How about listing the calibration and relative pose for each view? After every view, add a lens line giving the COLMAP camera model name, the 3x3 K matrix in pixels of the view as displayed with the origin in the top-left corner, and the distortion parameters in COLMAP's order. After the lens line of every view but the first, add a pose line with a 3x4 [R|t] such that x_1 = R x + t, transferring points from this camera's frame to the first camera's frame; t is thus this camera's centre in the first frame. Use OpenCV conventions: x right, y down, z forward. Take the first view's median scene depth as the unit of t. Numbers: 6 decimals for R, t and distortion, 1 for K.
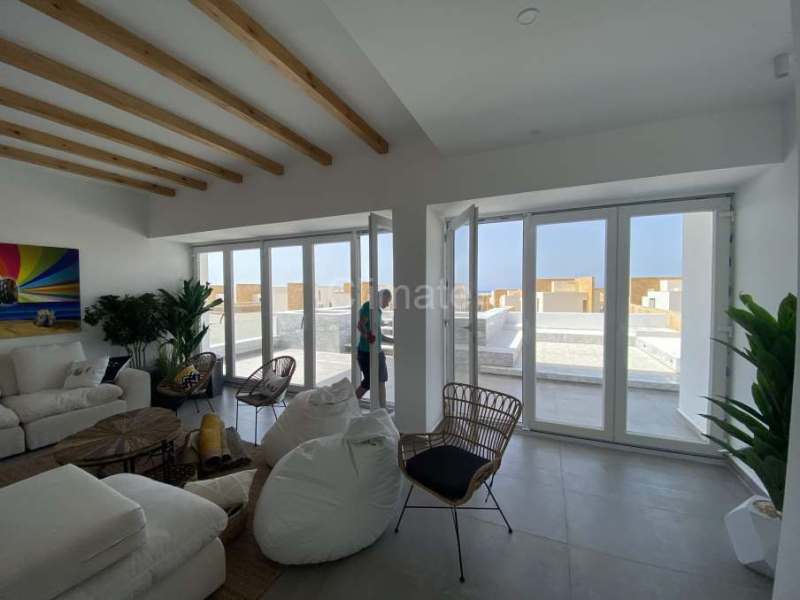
lens RADIAL K [[327.2, 0, 393.3], [0, 327.2, 301.3], [0, 0, 1]] dist [-0.010947, -0.004231]
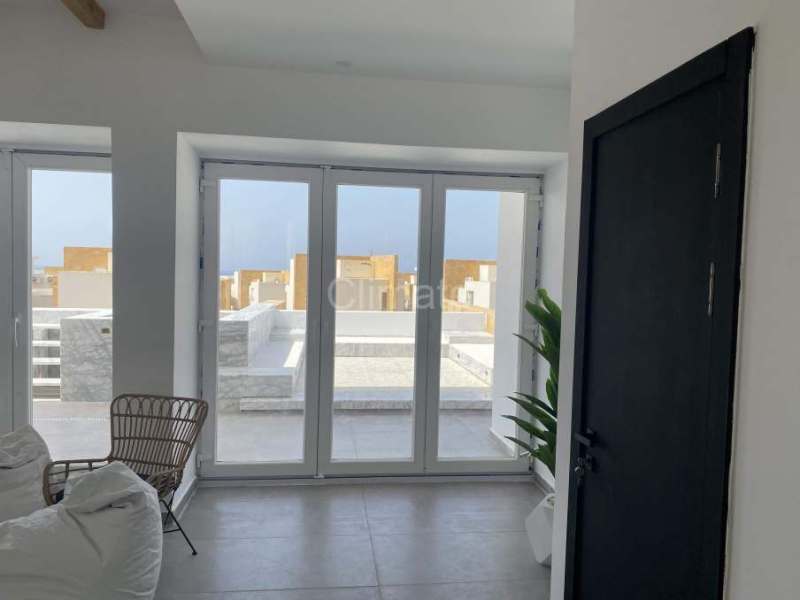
lens RADIAL K [[609.5, 0, 405.7], [0, 609.5, 304.8], [0, 0, 1]] dist [0.045904, -0.049213]
pose [[0.843047, 0.004934, 0.537817, -0.112671], [-0.016862, 0.999709, 0.017261, 0.000584], [-0.537576, -0.023621, 0.842885, -0.154250]]
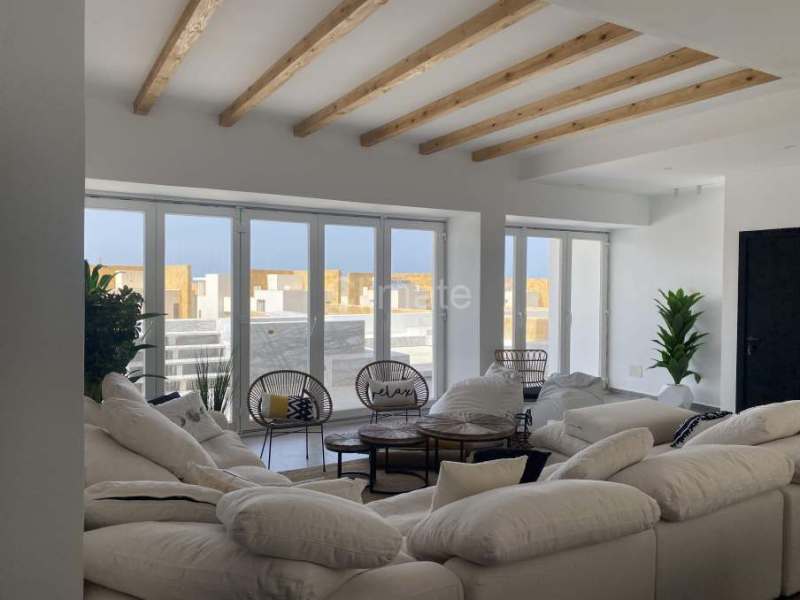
lens RADIAL K [[609.5, 0, 395.6], [0, 609.5, 294.5], [0, 0, 1]] dist [0.045904, -0.049213]
pose [[0.562843, 0.001042, 0.826563, -1.487583], [0.016729, 0.999780, -0.012652, 0.012749], [-0.826394, 0.020948, 0.562702, 0.062670]]
